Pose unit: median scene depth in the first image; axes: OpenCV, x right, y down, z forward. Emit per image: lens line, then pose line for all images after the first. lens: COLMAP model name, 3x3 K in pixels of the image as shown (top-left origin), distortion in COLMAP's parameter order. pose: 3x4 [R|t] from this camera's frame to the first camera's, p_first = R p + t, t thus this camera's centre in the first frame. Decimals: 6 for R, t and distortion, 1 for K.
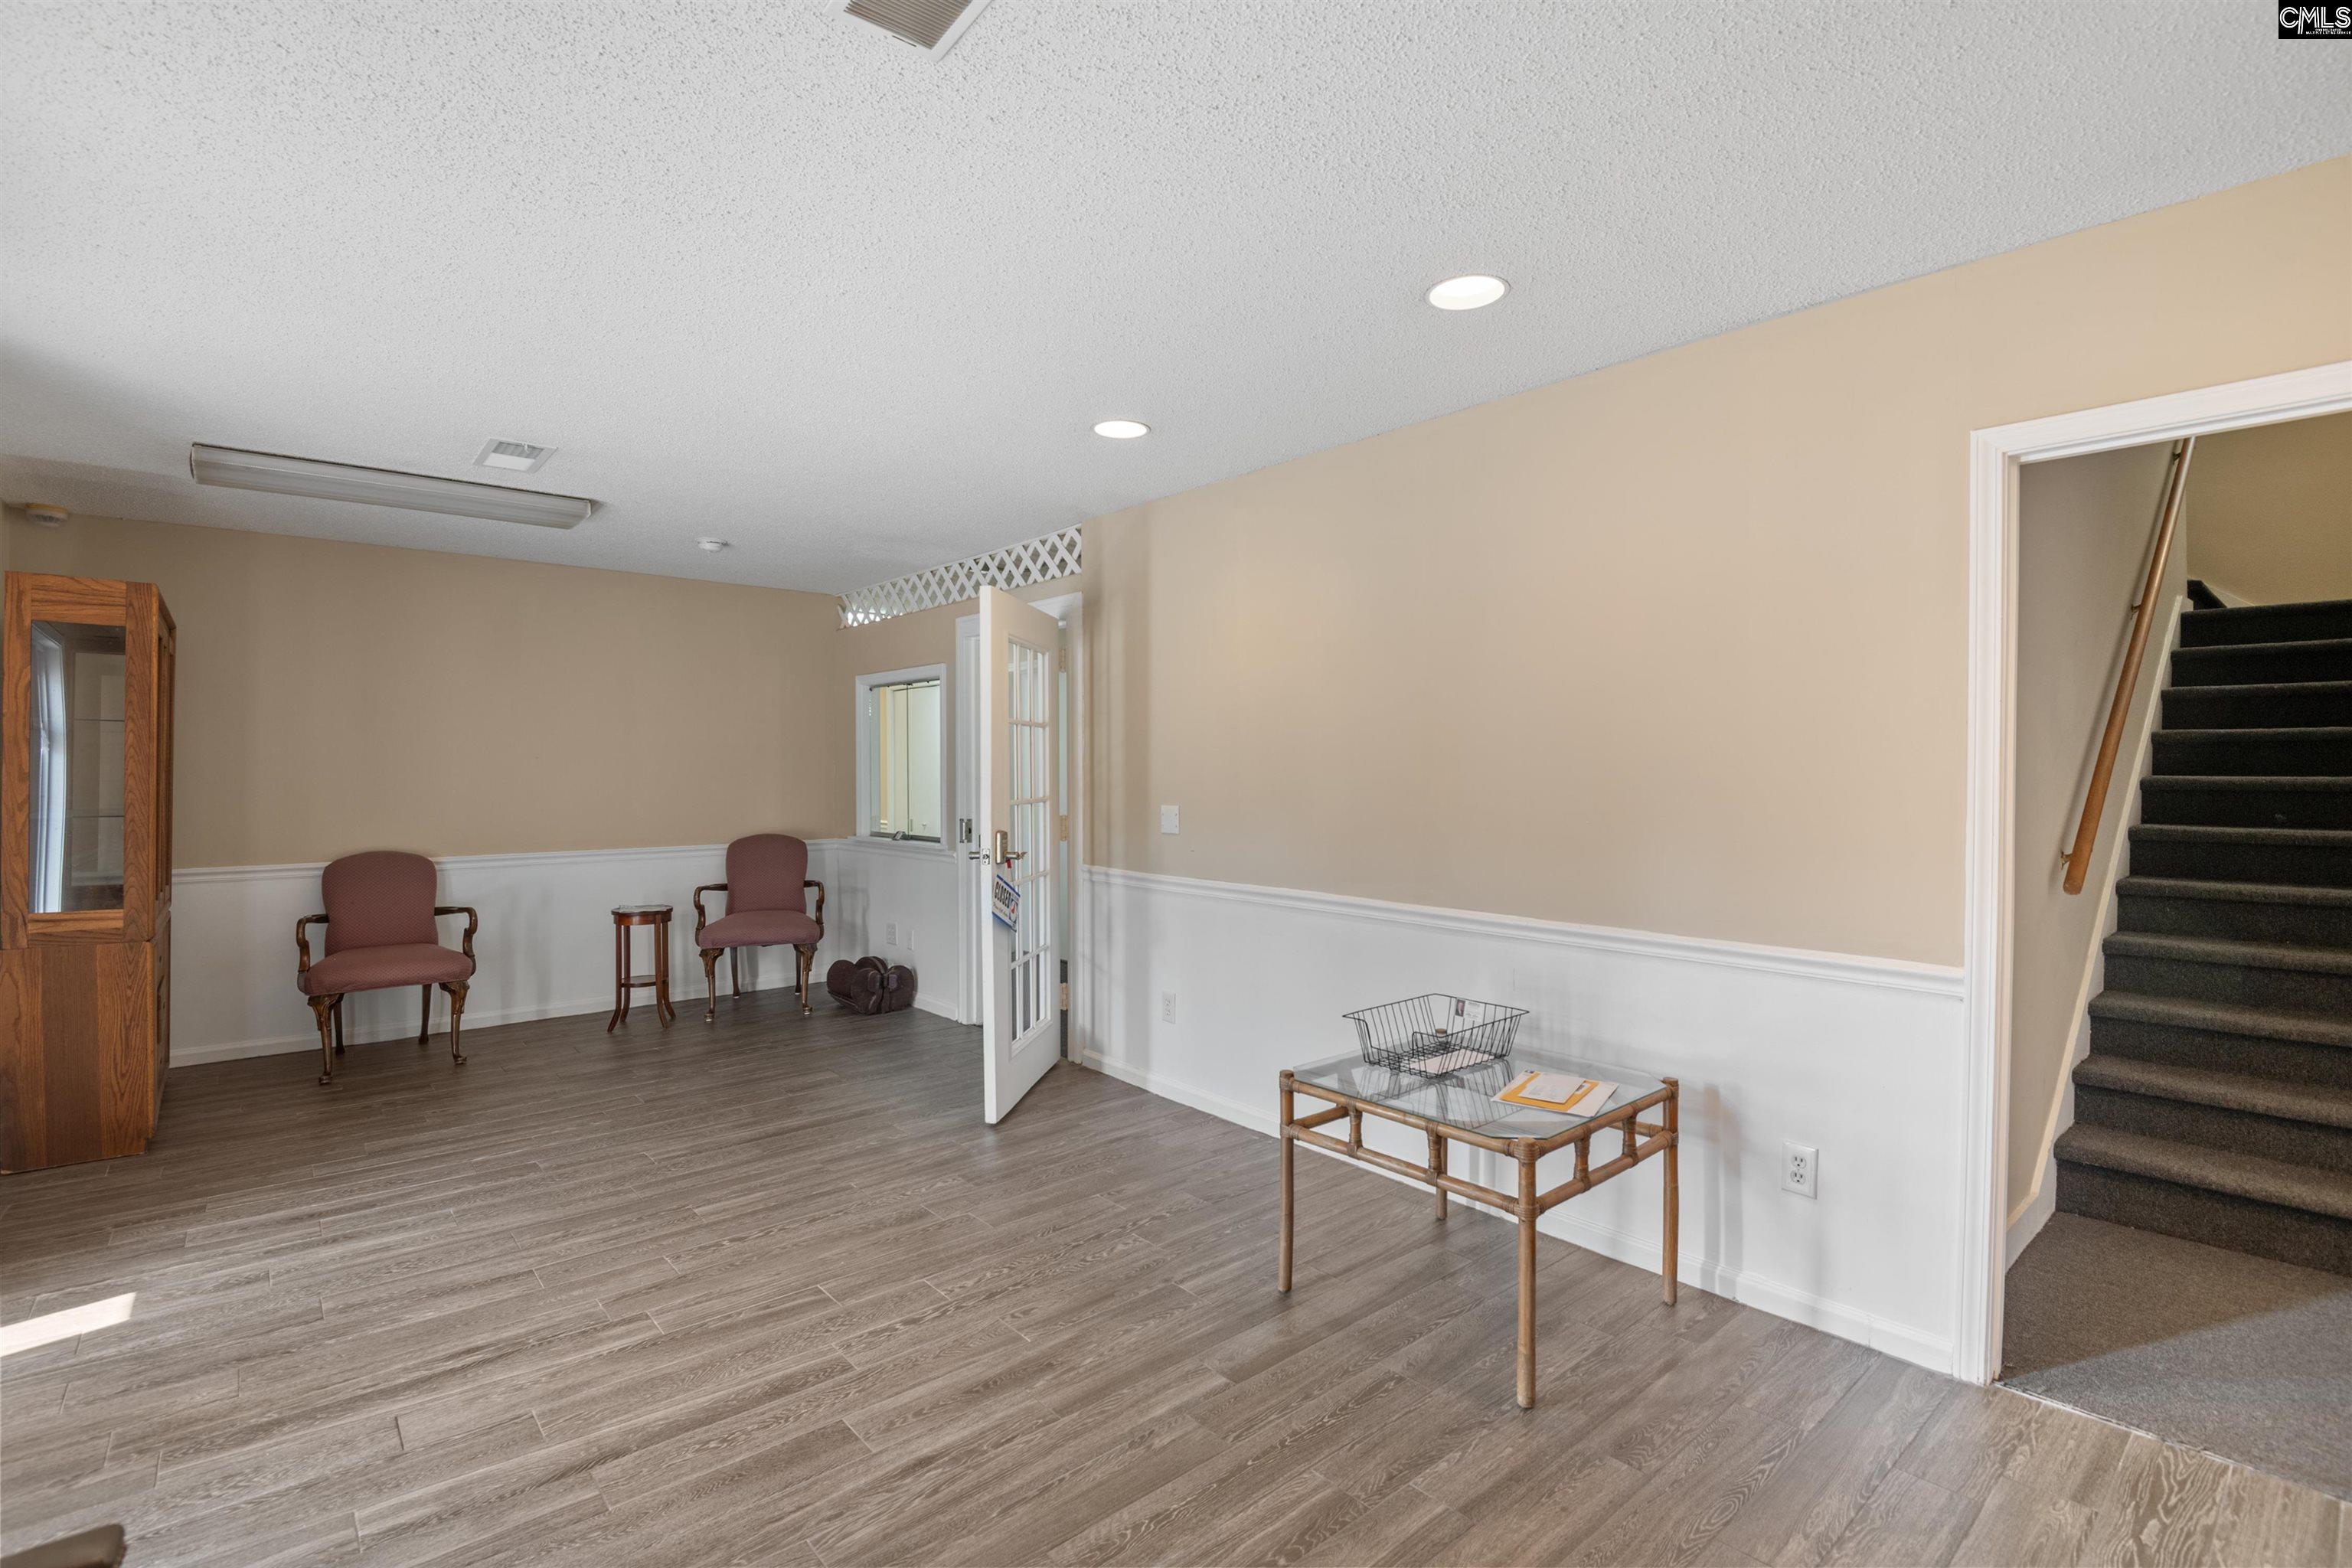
lens RADIAL K [[1094.7, 0, 1174.7], [0, 1094.7, 800.7], [0, 0, 1]] dist [-0.017559, -0.000492]
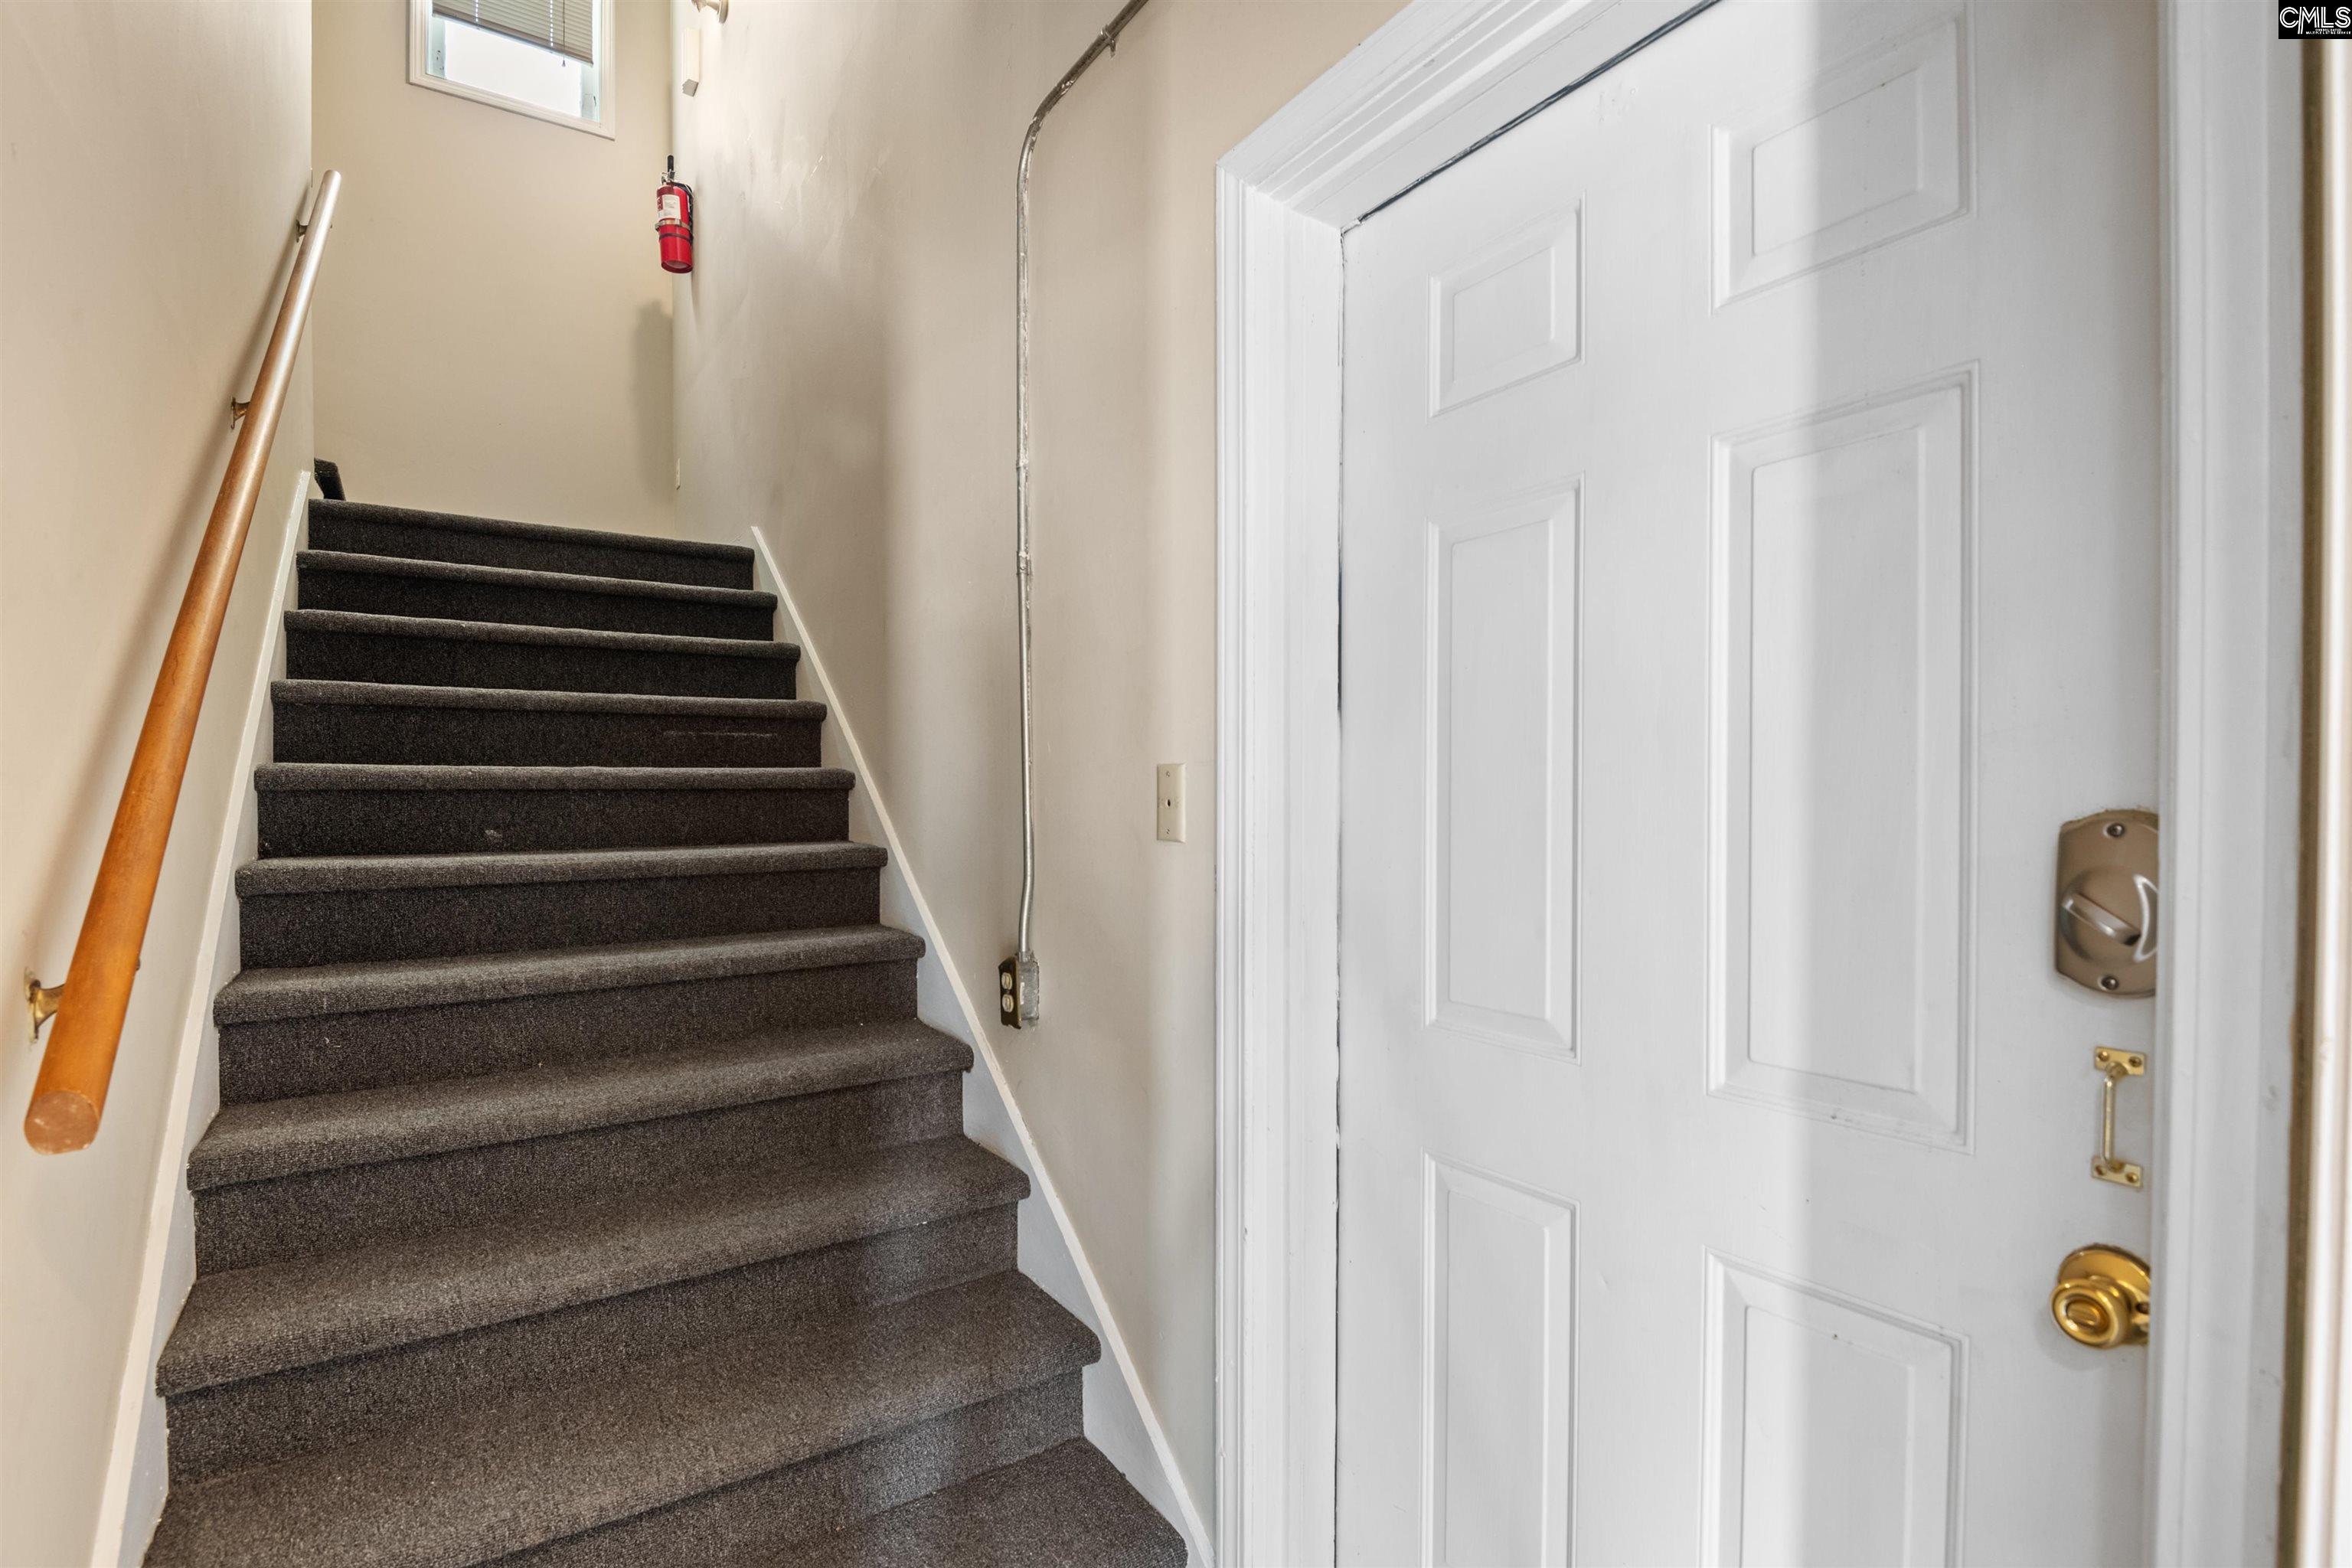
lens RADIAL K [[1094.7, 0, 1174.7], [0, 1094.7, 800.7], [0, 0, 1]] dist [-0.017559, -0.000492]
pose [[0.118946, -0.006975, 0.992876, 0.473661], [0.026973, 0.999629, 0.003792, 0.004675], [-0.992534, 0.026330, 0.119090, 0.546215]]
